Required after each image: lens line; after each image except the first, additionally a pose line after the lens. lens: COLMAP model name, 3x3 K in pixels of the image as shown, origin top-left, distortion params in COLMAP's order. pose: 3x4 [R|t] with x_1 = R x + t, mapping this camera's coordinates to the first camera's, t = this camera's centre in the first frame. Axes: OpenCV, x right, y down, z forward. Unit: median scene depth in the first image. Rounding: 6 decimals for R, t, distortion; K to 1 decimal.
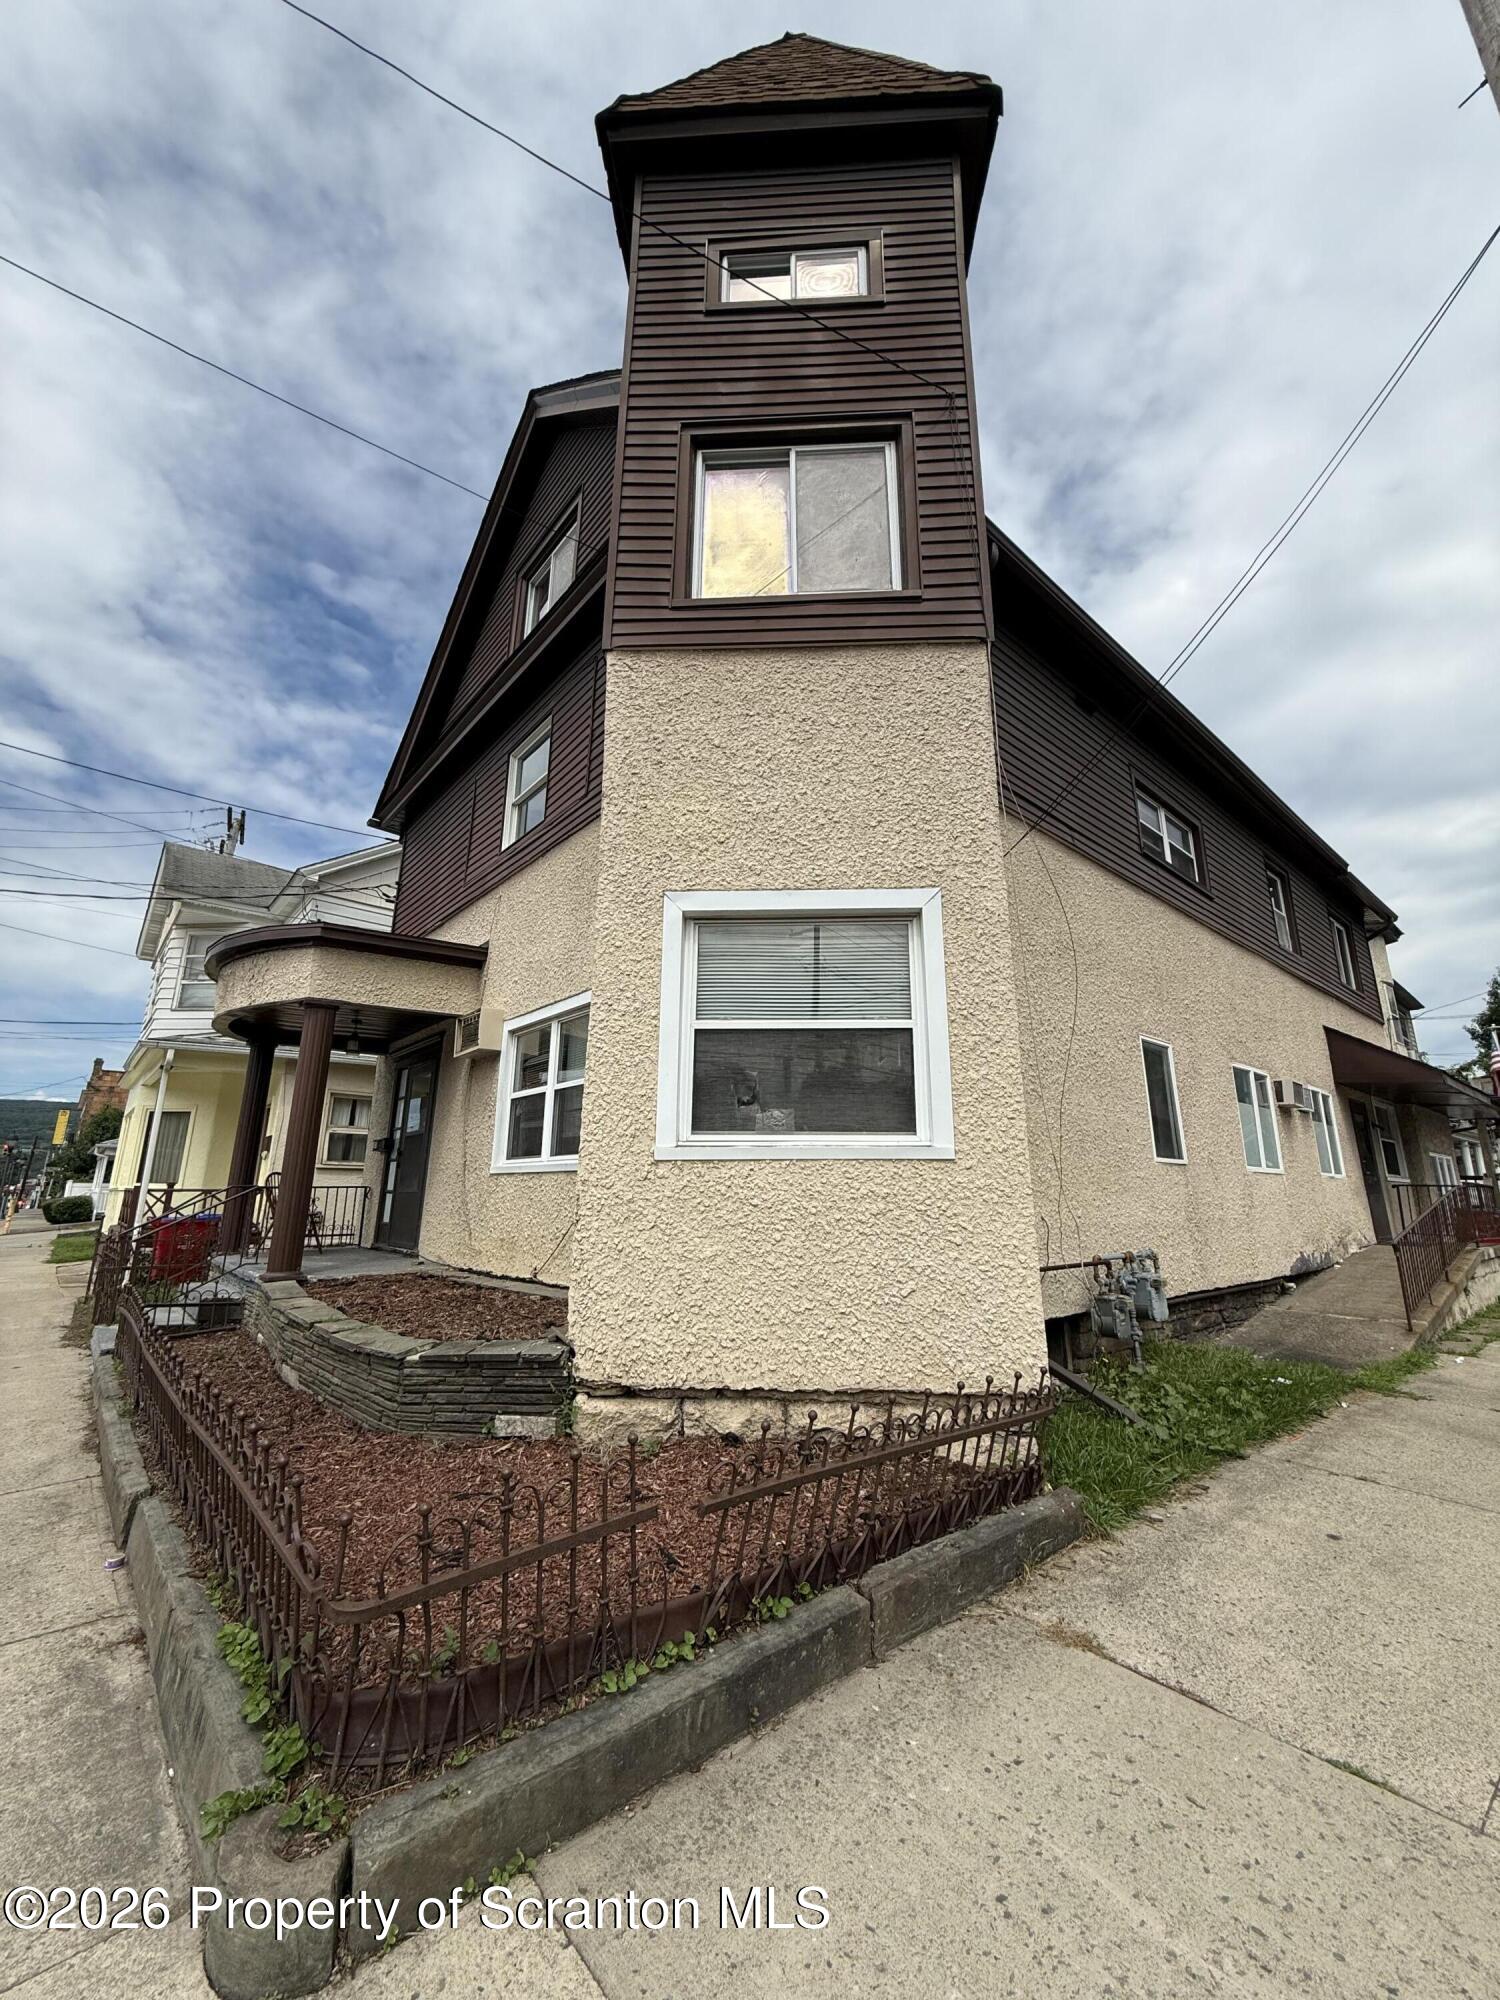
lens RADIAL K [[796.4, 0, 750.0], [0, 796.4, 1000.0], [0, 0, 1]] dist [0.001321, -0.000277]
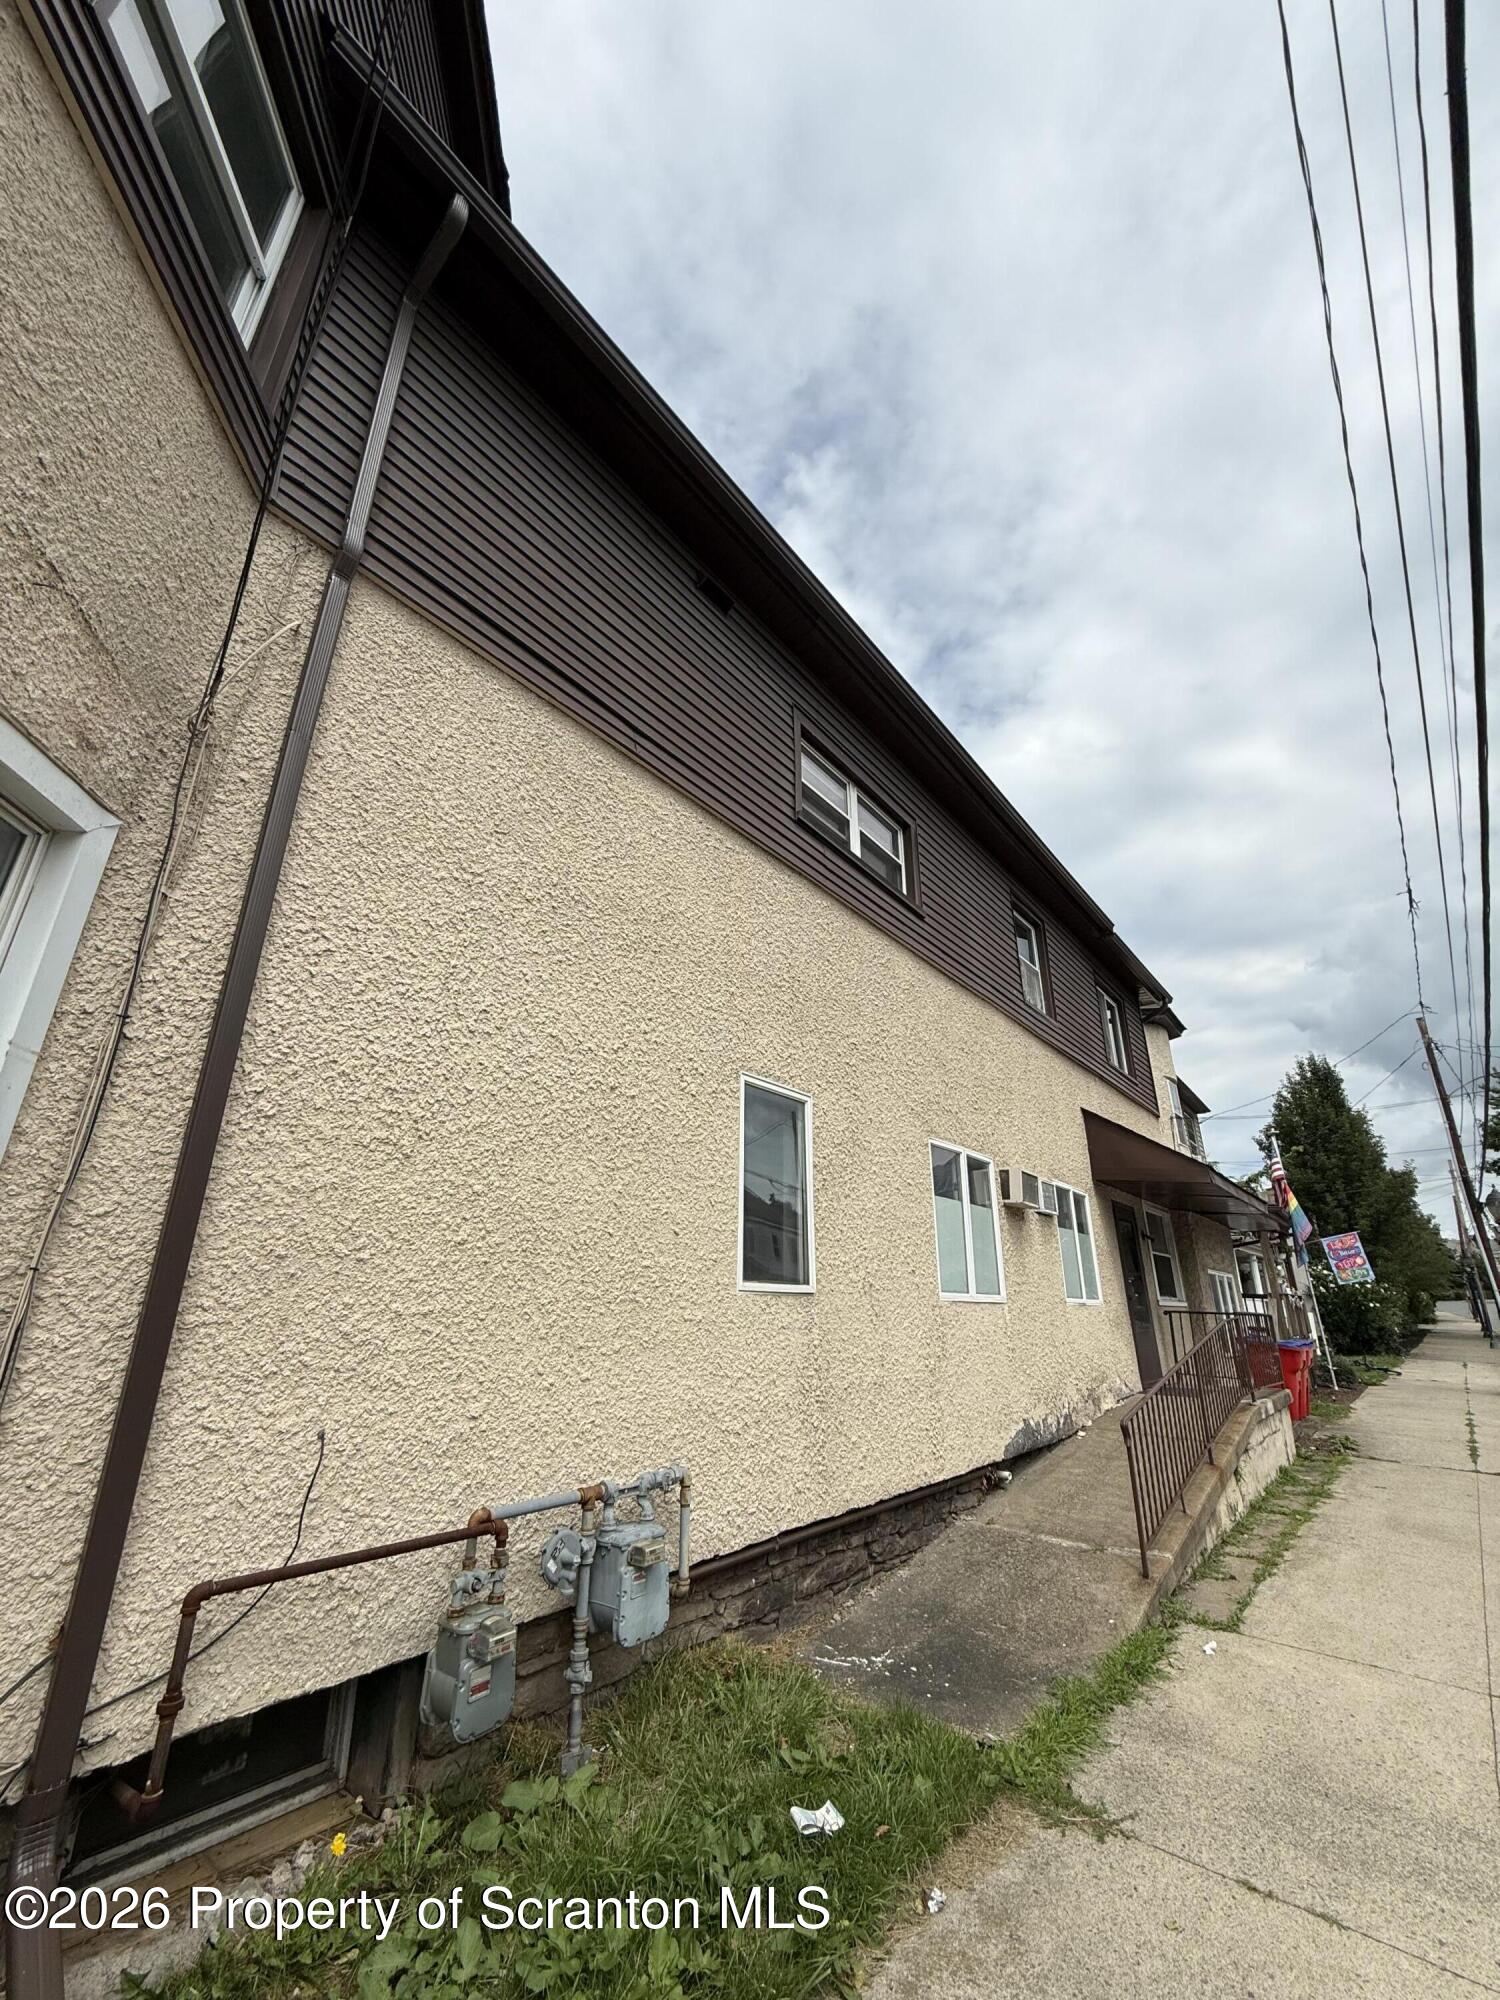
lens RADIAL K [[796.4, 0, 750.0], [0, 796.4, 1000.0], [0, 0, 1]] dist [0.001321, -0.000277]
pose [[0.984883, 0.068353, 0.159163, 0.280875], [-0.048932, 0.991213, -0.122895, 0.044383], [-0.166165, 0.113249, 0.979573, 0.279044]]
